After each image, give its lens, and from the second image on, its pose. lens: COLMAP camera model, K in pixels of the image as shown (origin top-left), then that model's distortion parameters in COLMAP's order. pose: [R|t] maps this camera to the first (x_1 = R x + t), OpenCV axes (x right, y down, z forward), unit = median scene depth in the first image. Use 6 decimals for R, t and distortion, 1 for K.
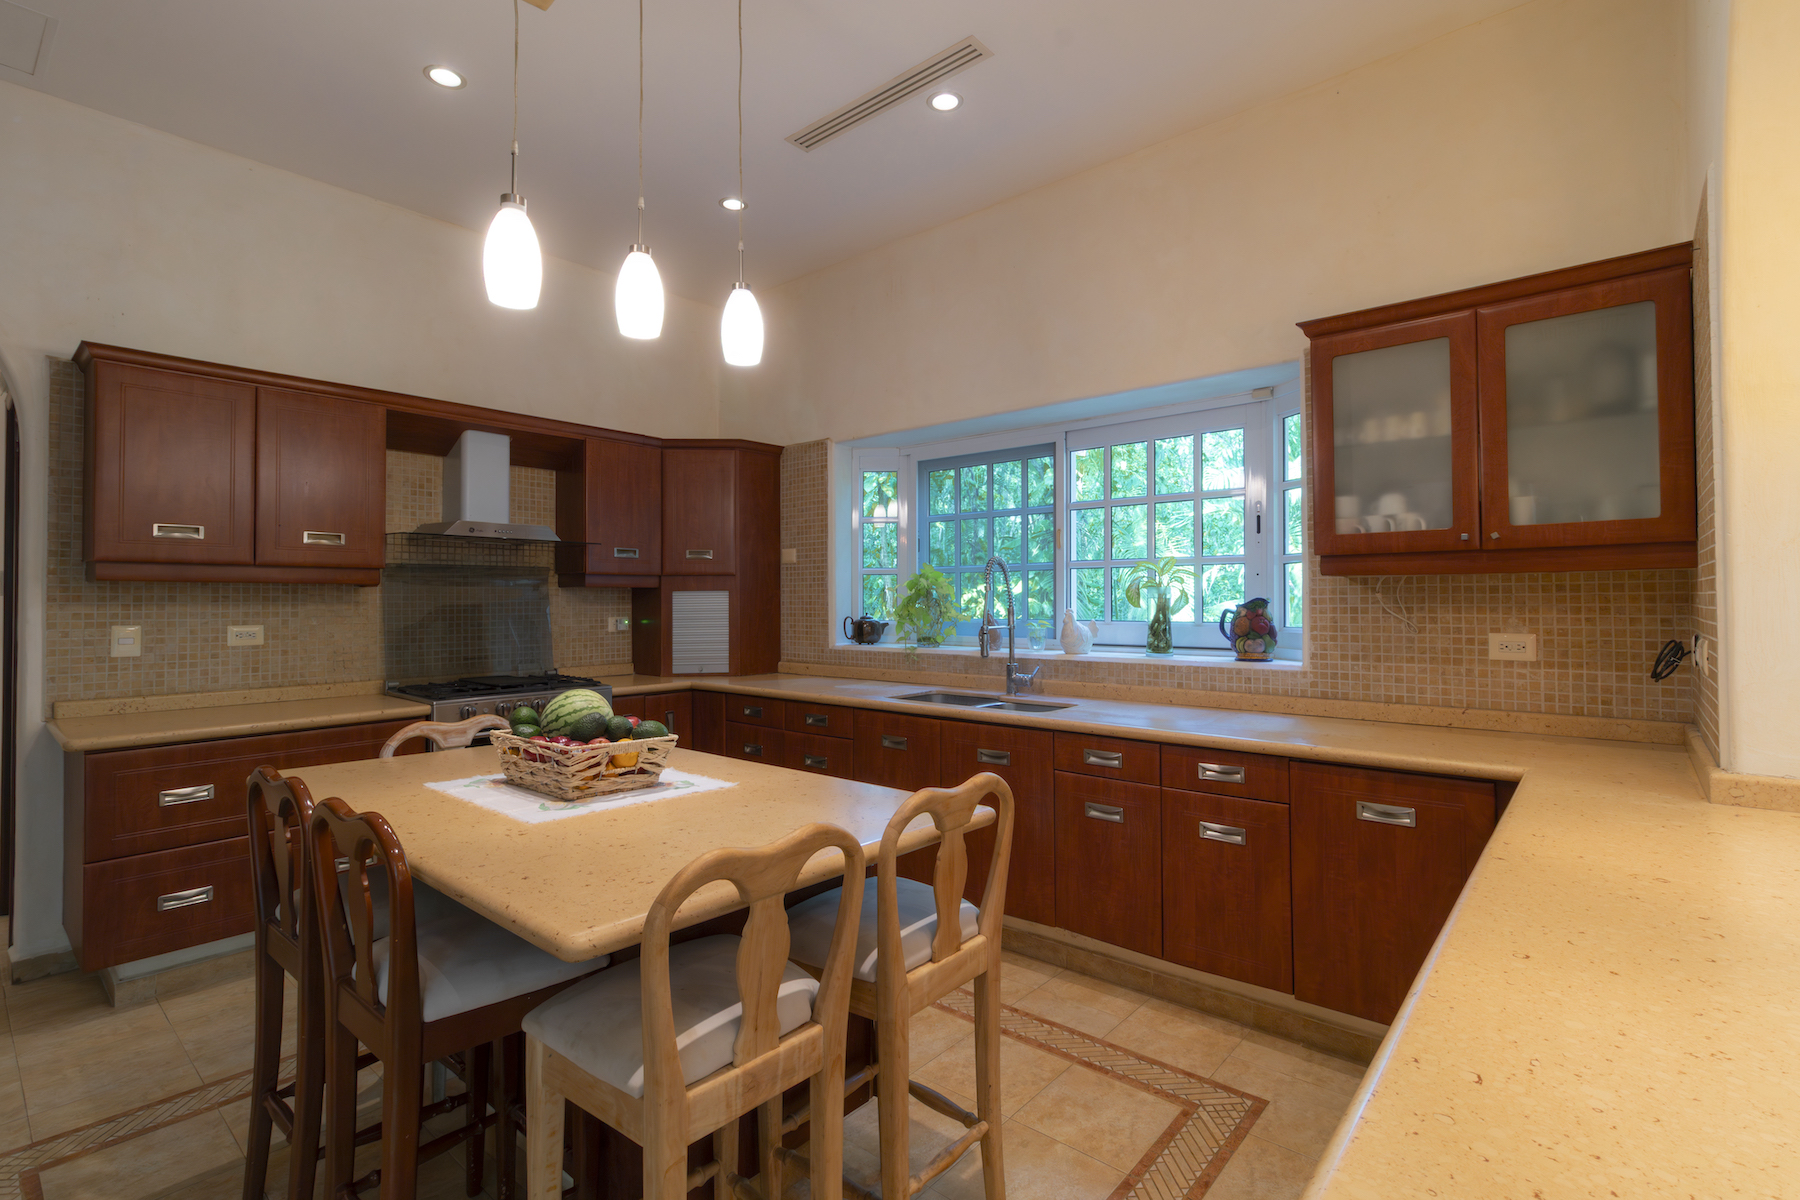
lens RADIAL K [[830.5, 0, 907.2], [0, 830.5, 592.0], [0, 0, 1]] dist [0.007491, -0.000259]
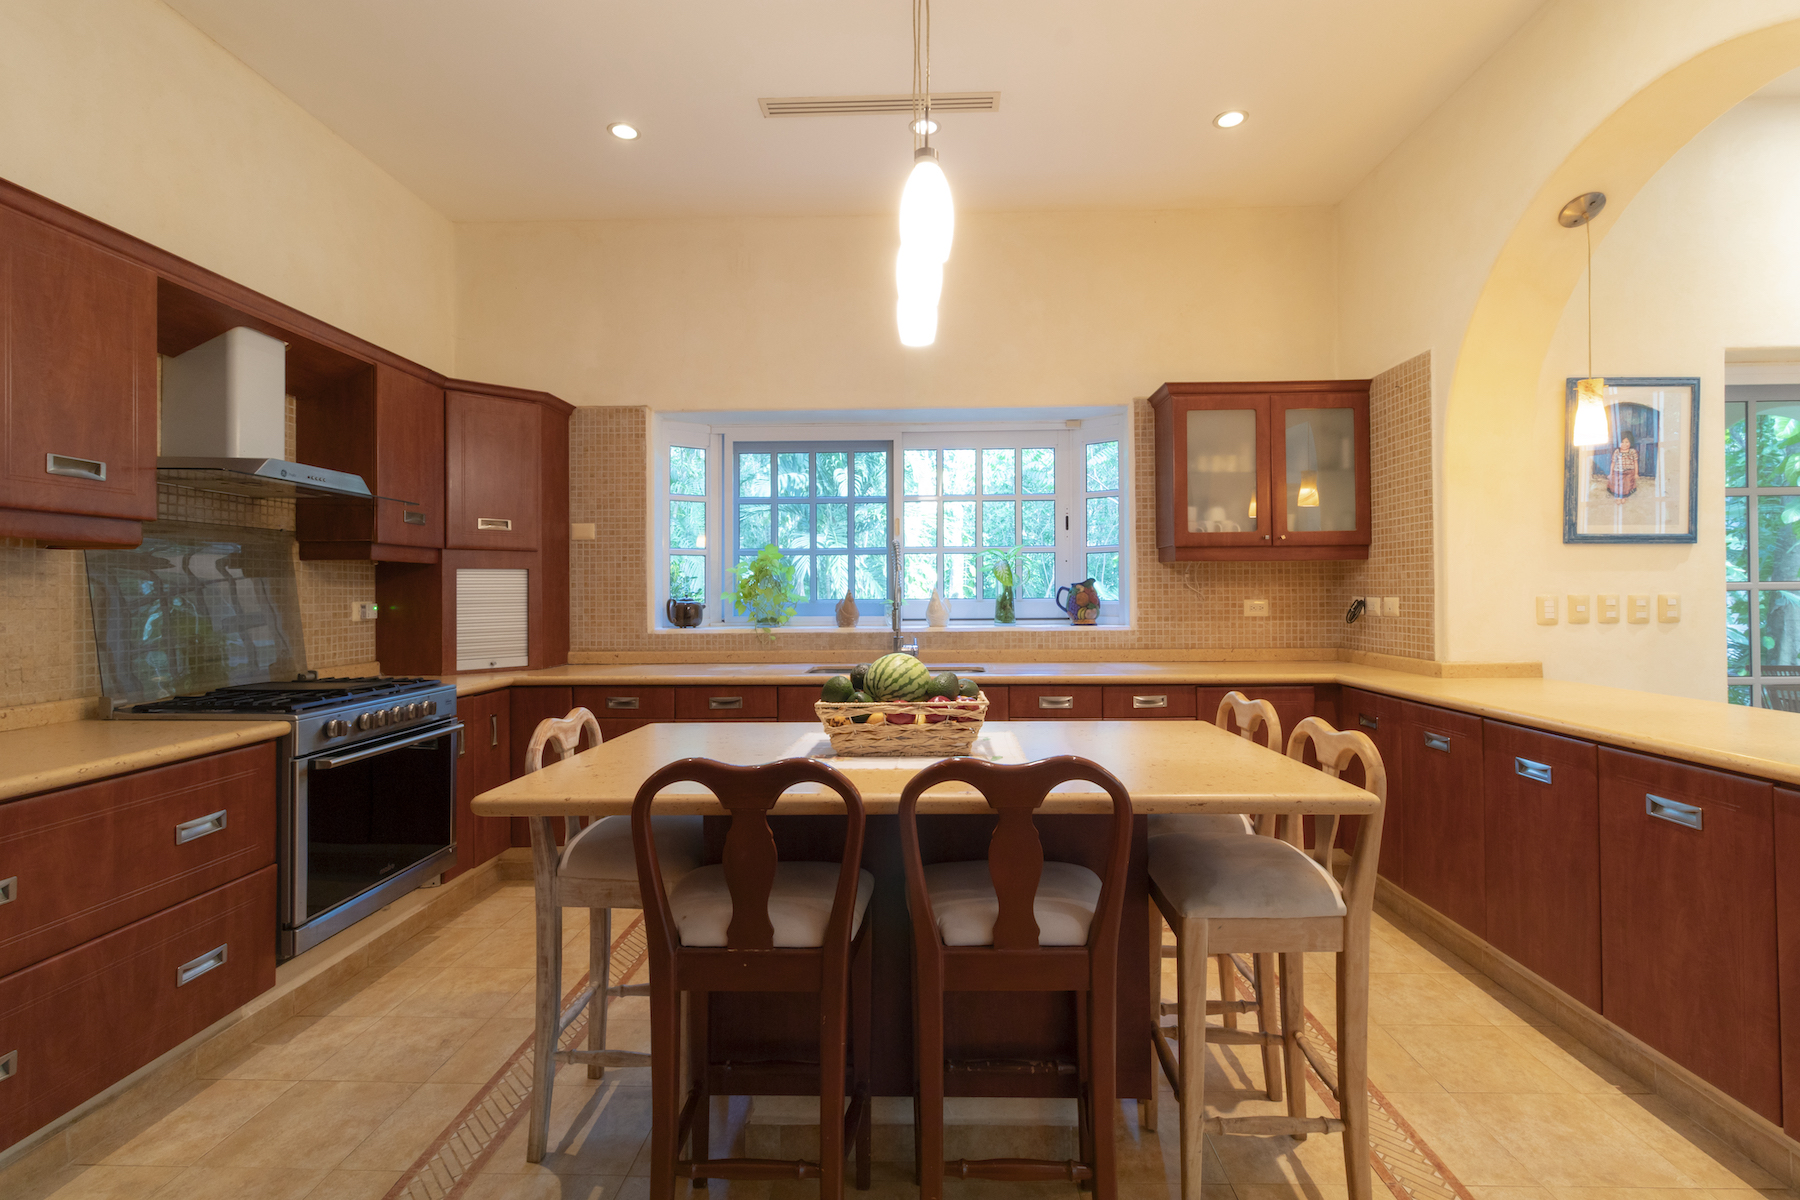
lens RADIAL K [[830.5, 0, 900.0], [0, 830.5, 591.5], [0, 0, 1]] dist [0.007491, -0.000259]
pose [[0.782513, 0.000741, 0.622634, -0.630781], [-0.002626, 0.999994, 0.002110, 0.025995], [-0.622629, -0.003286, 0.782510, 0.141719]]
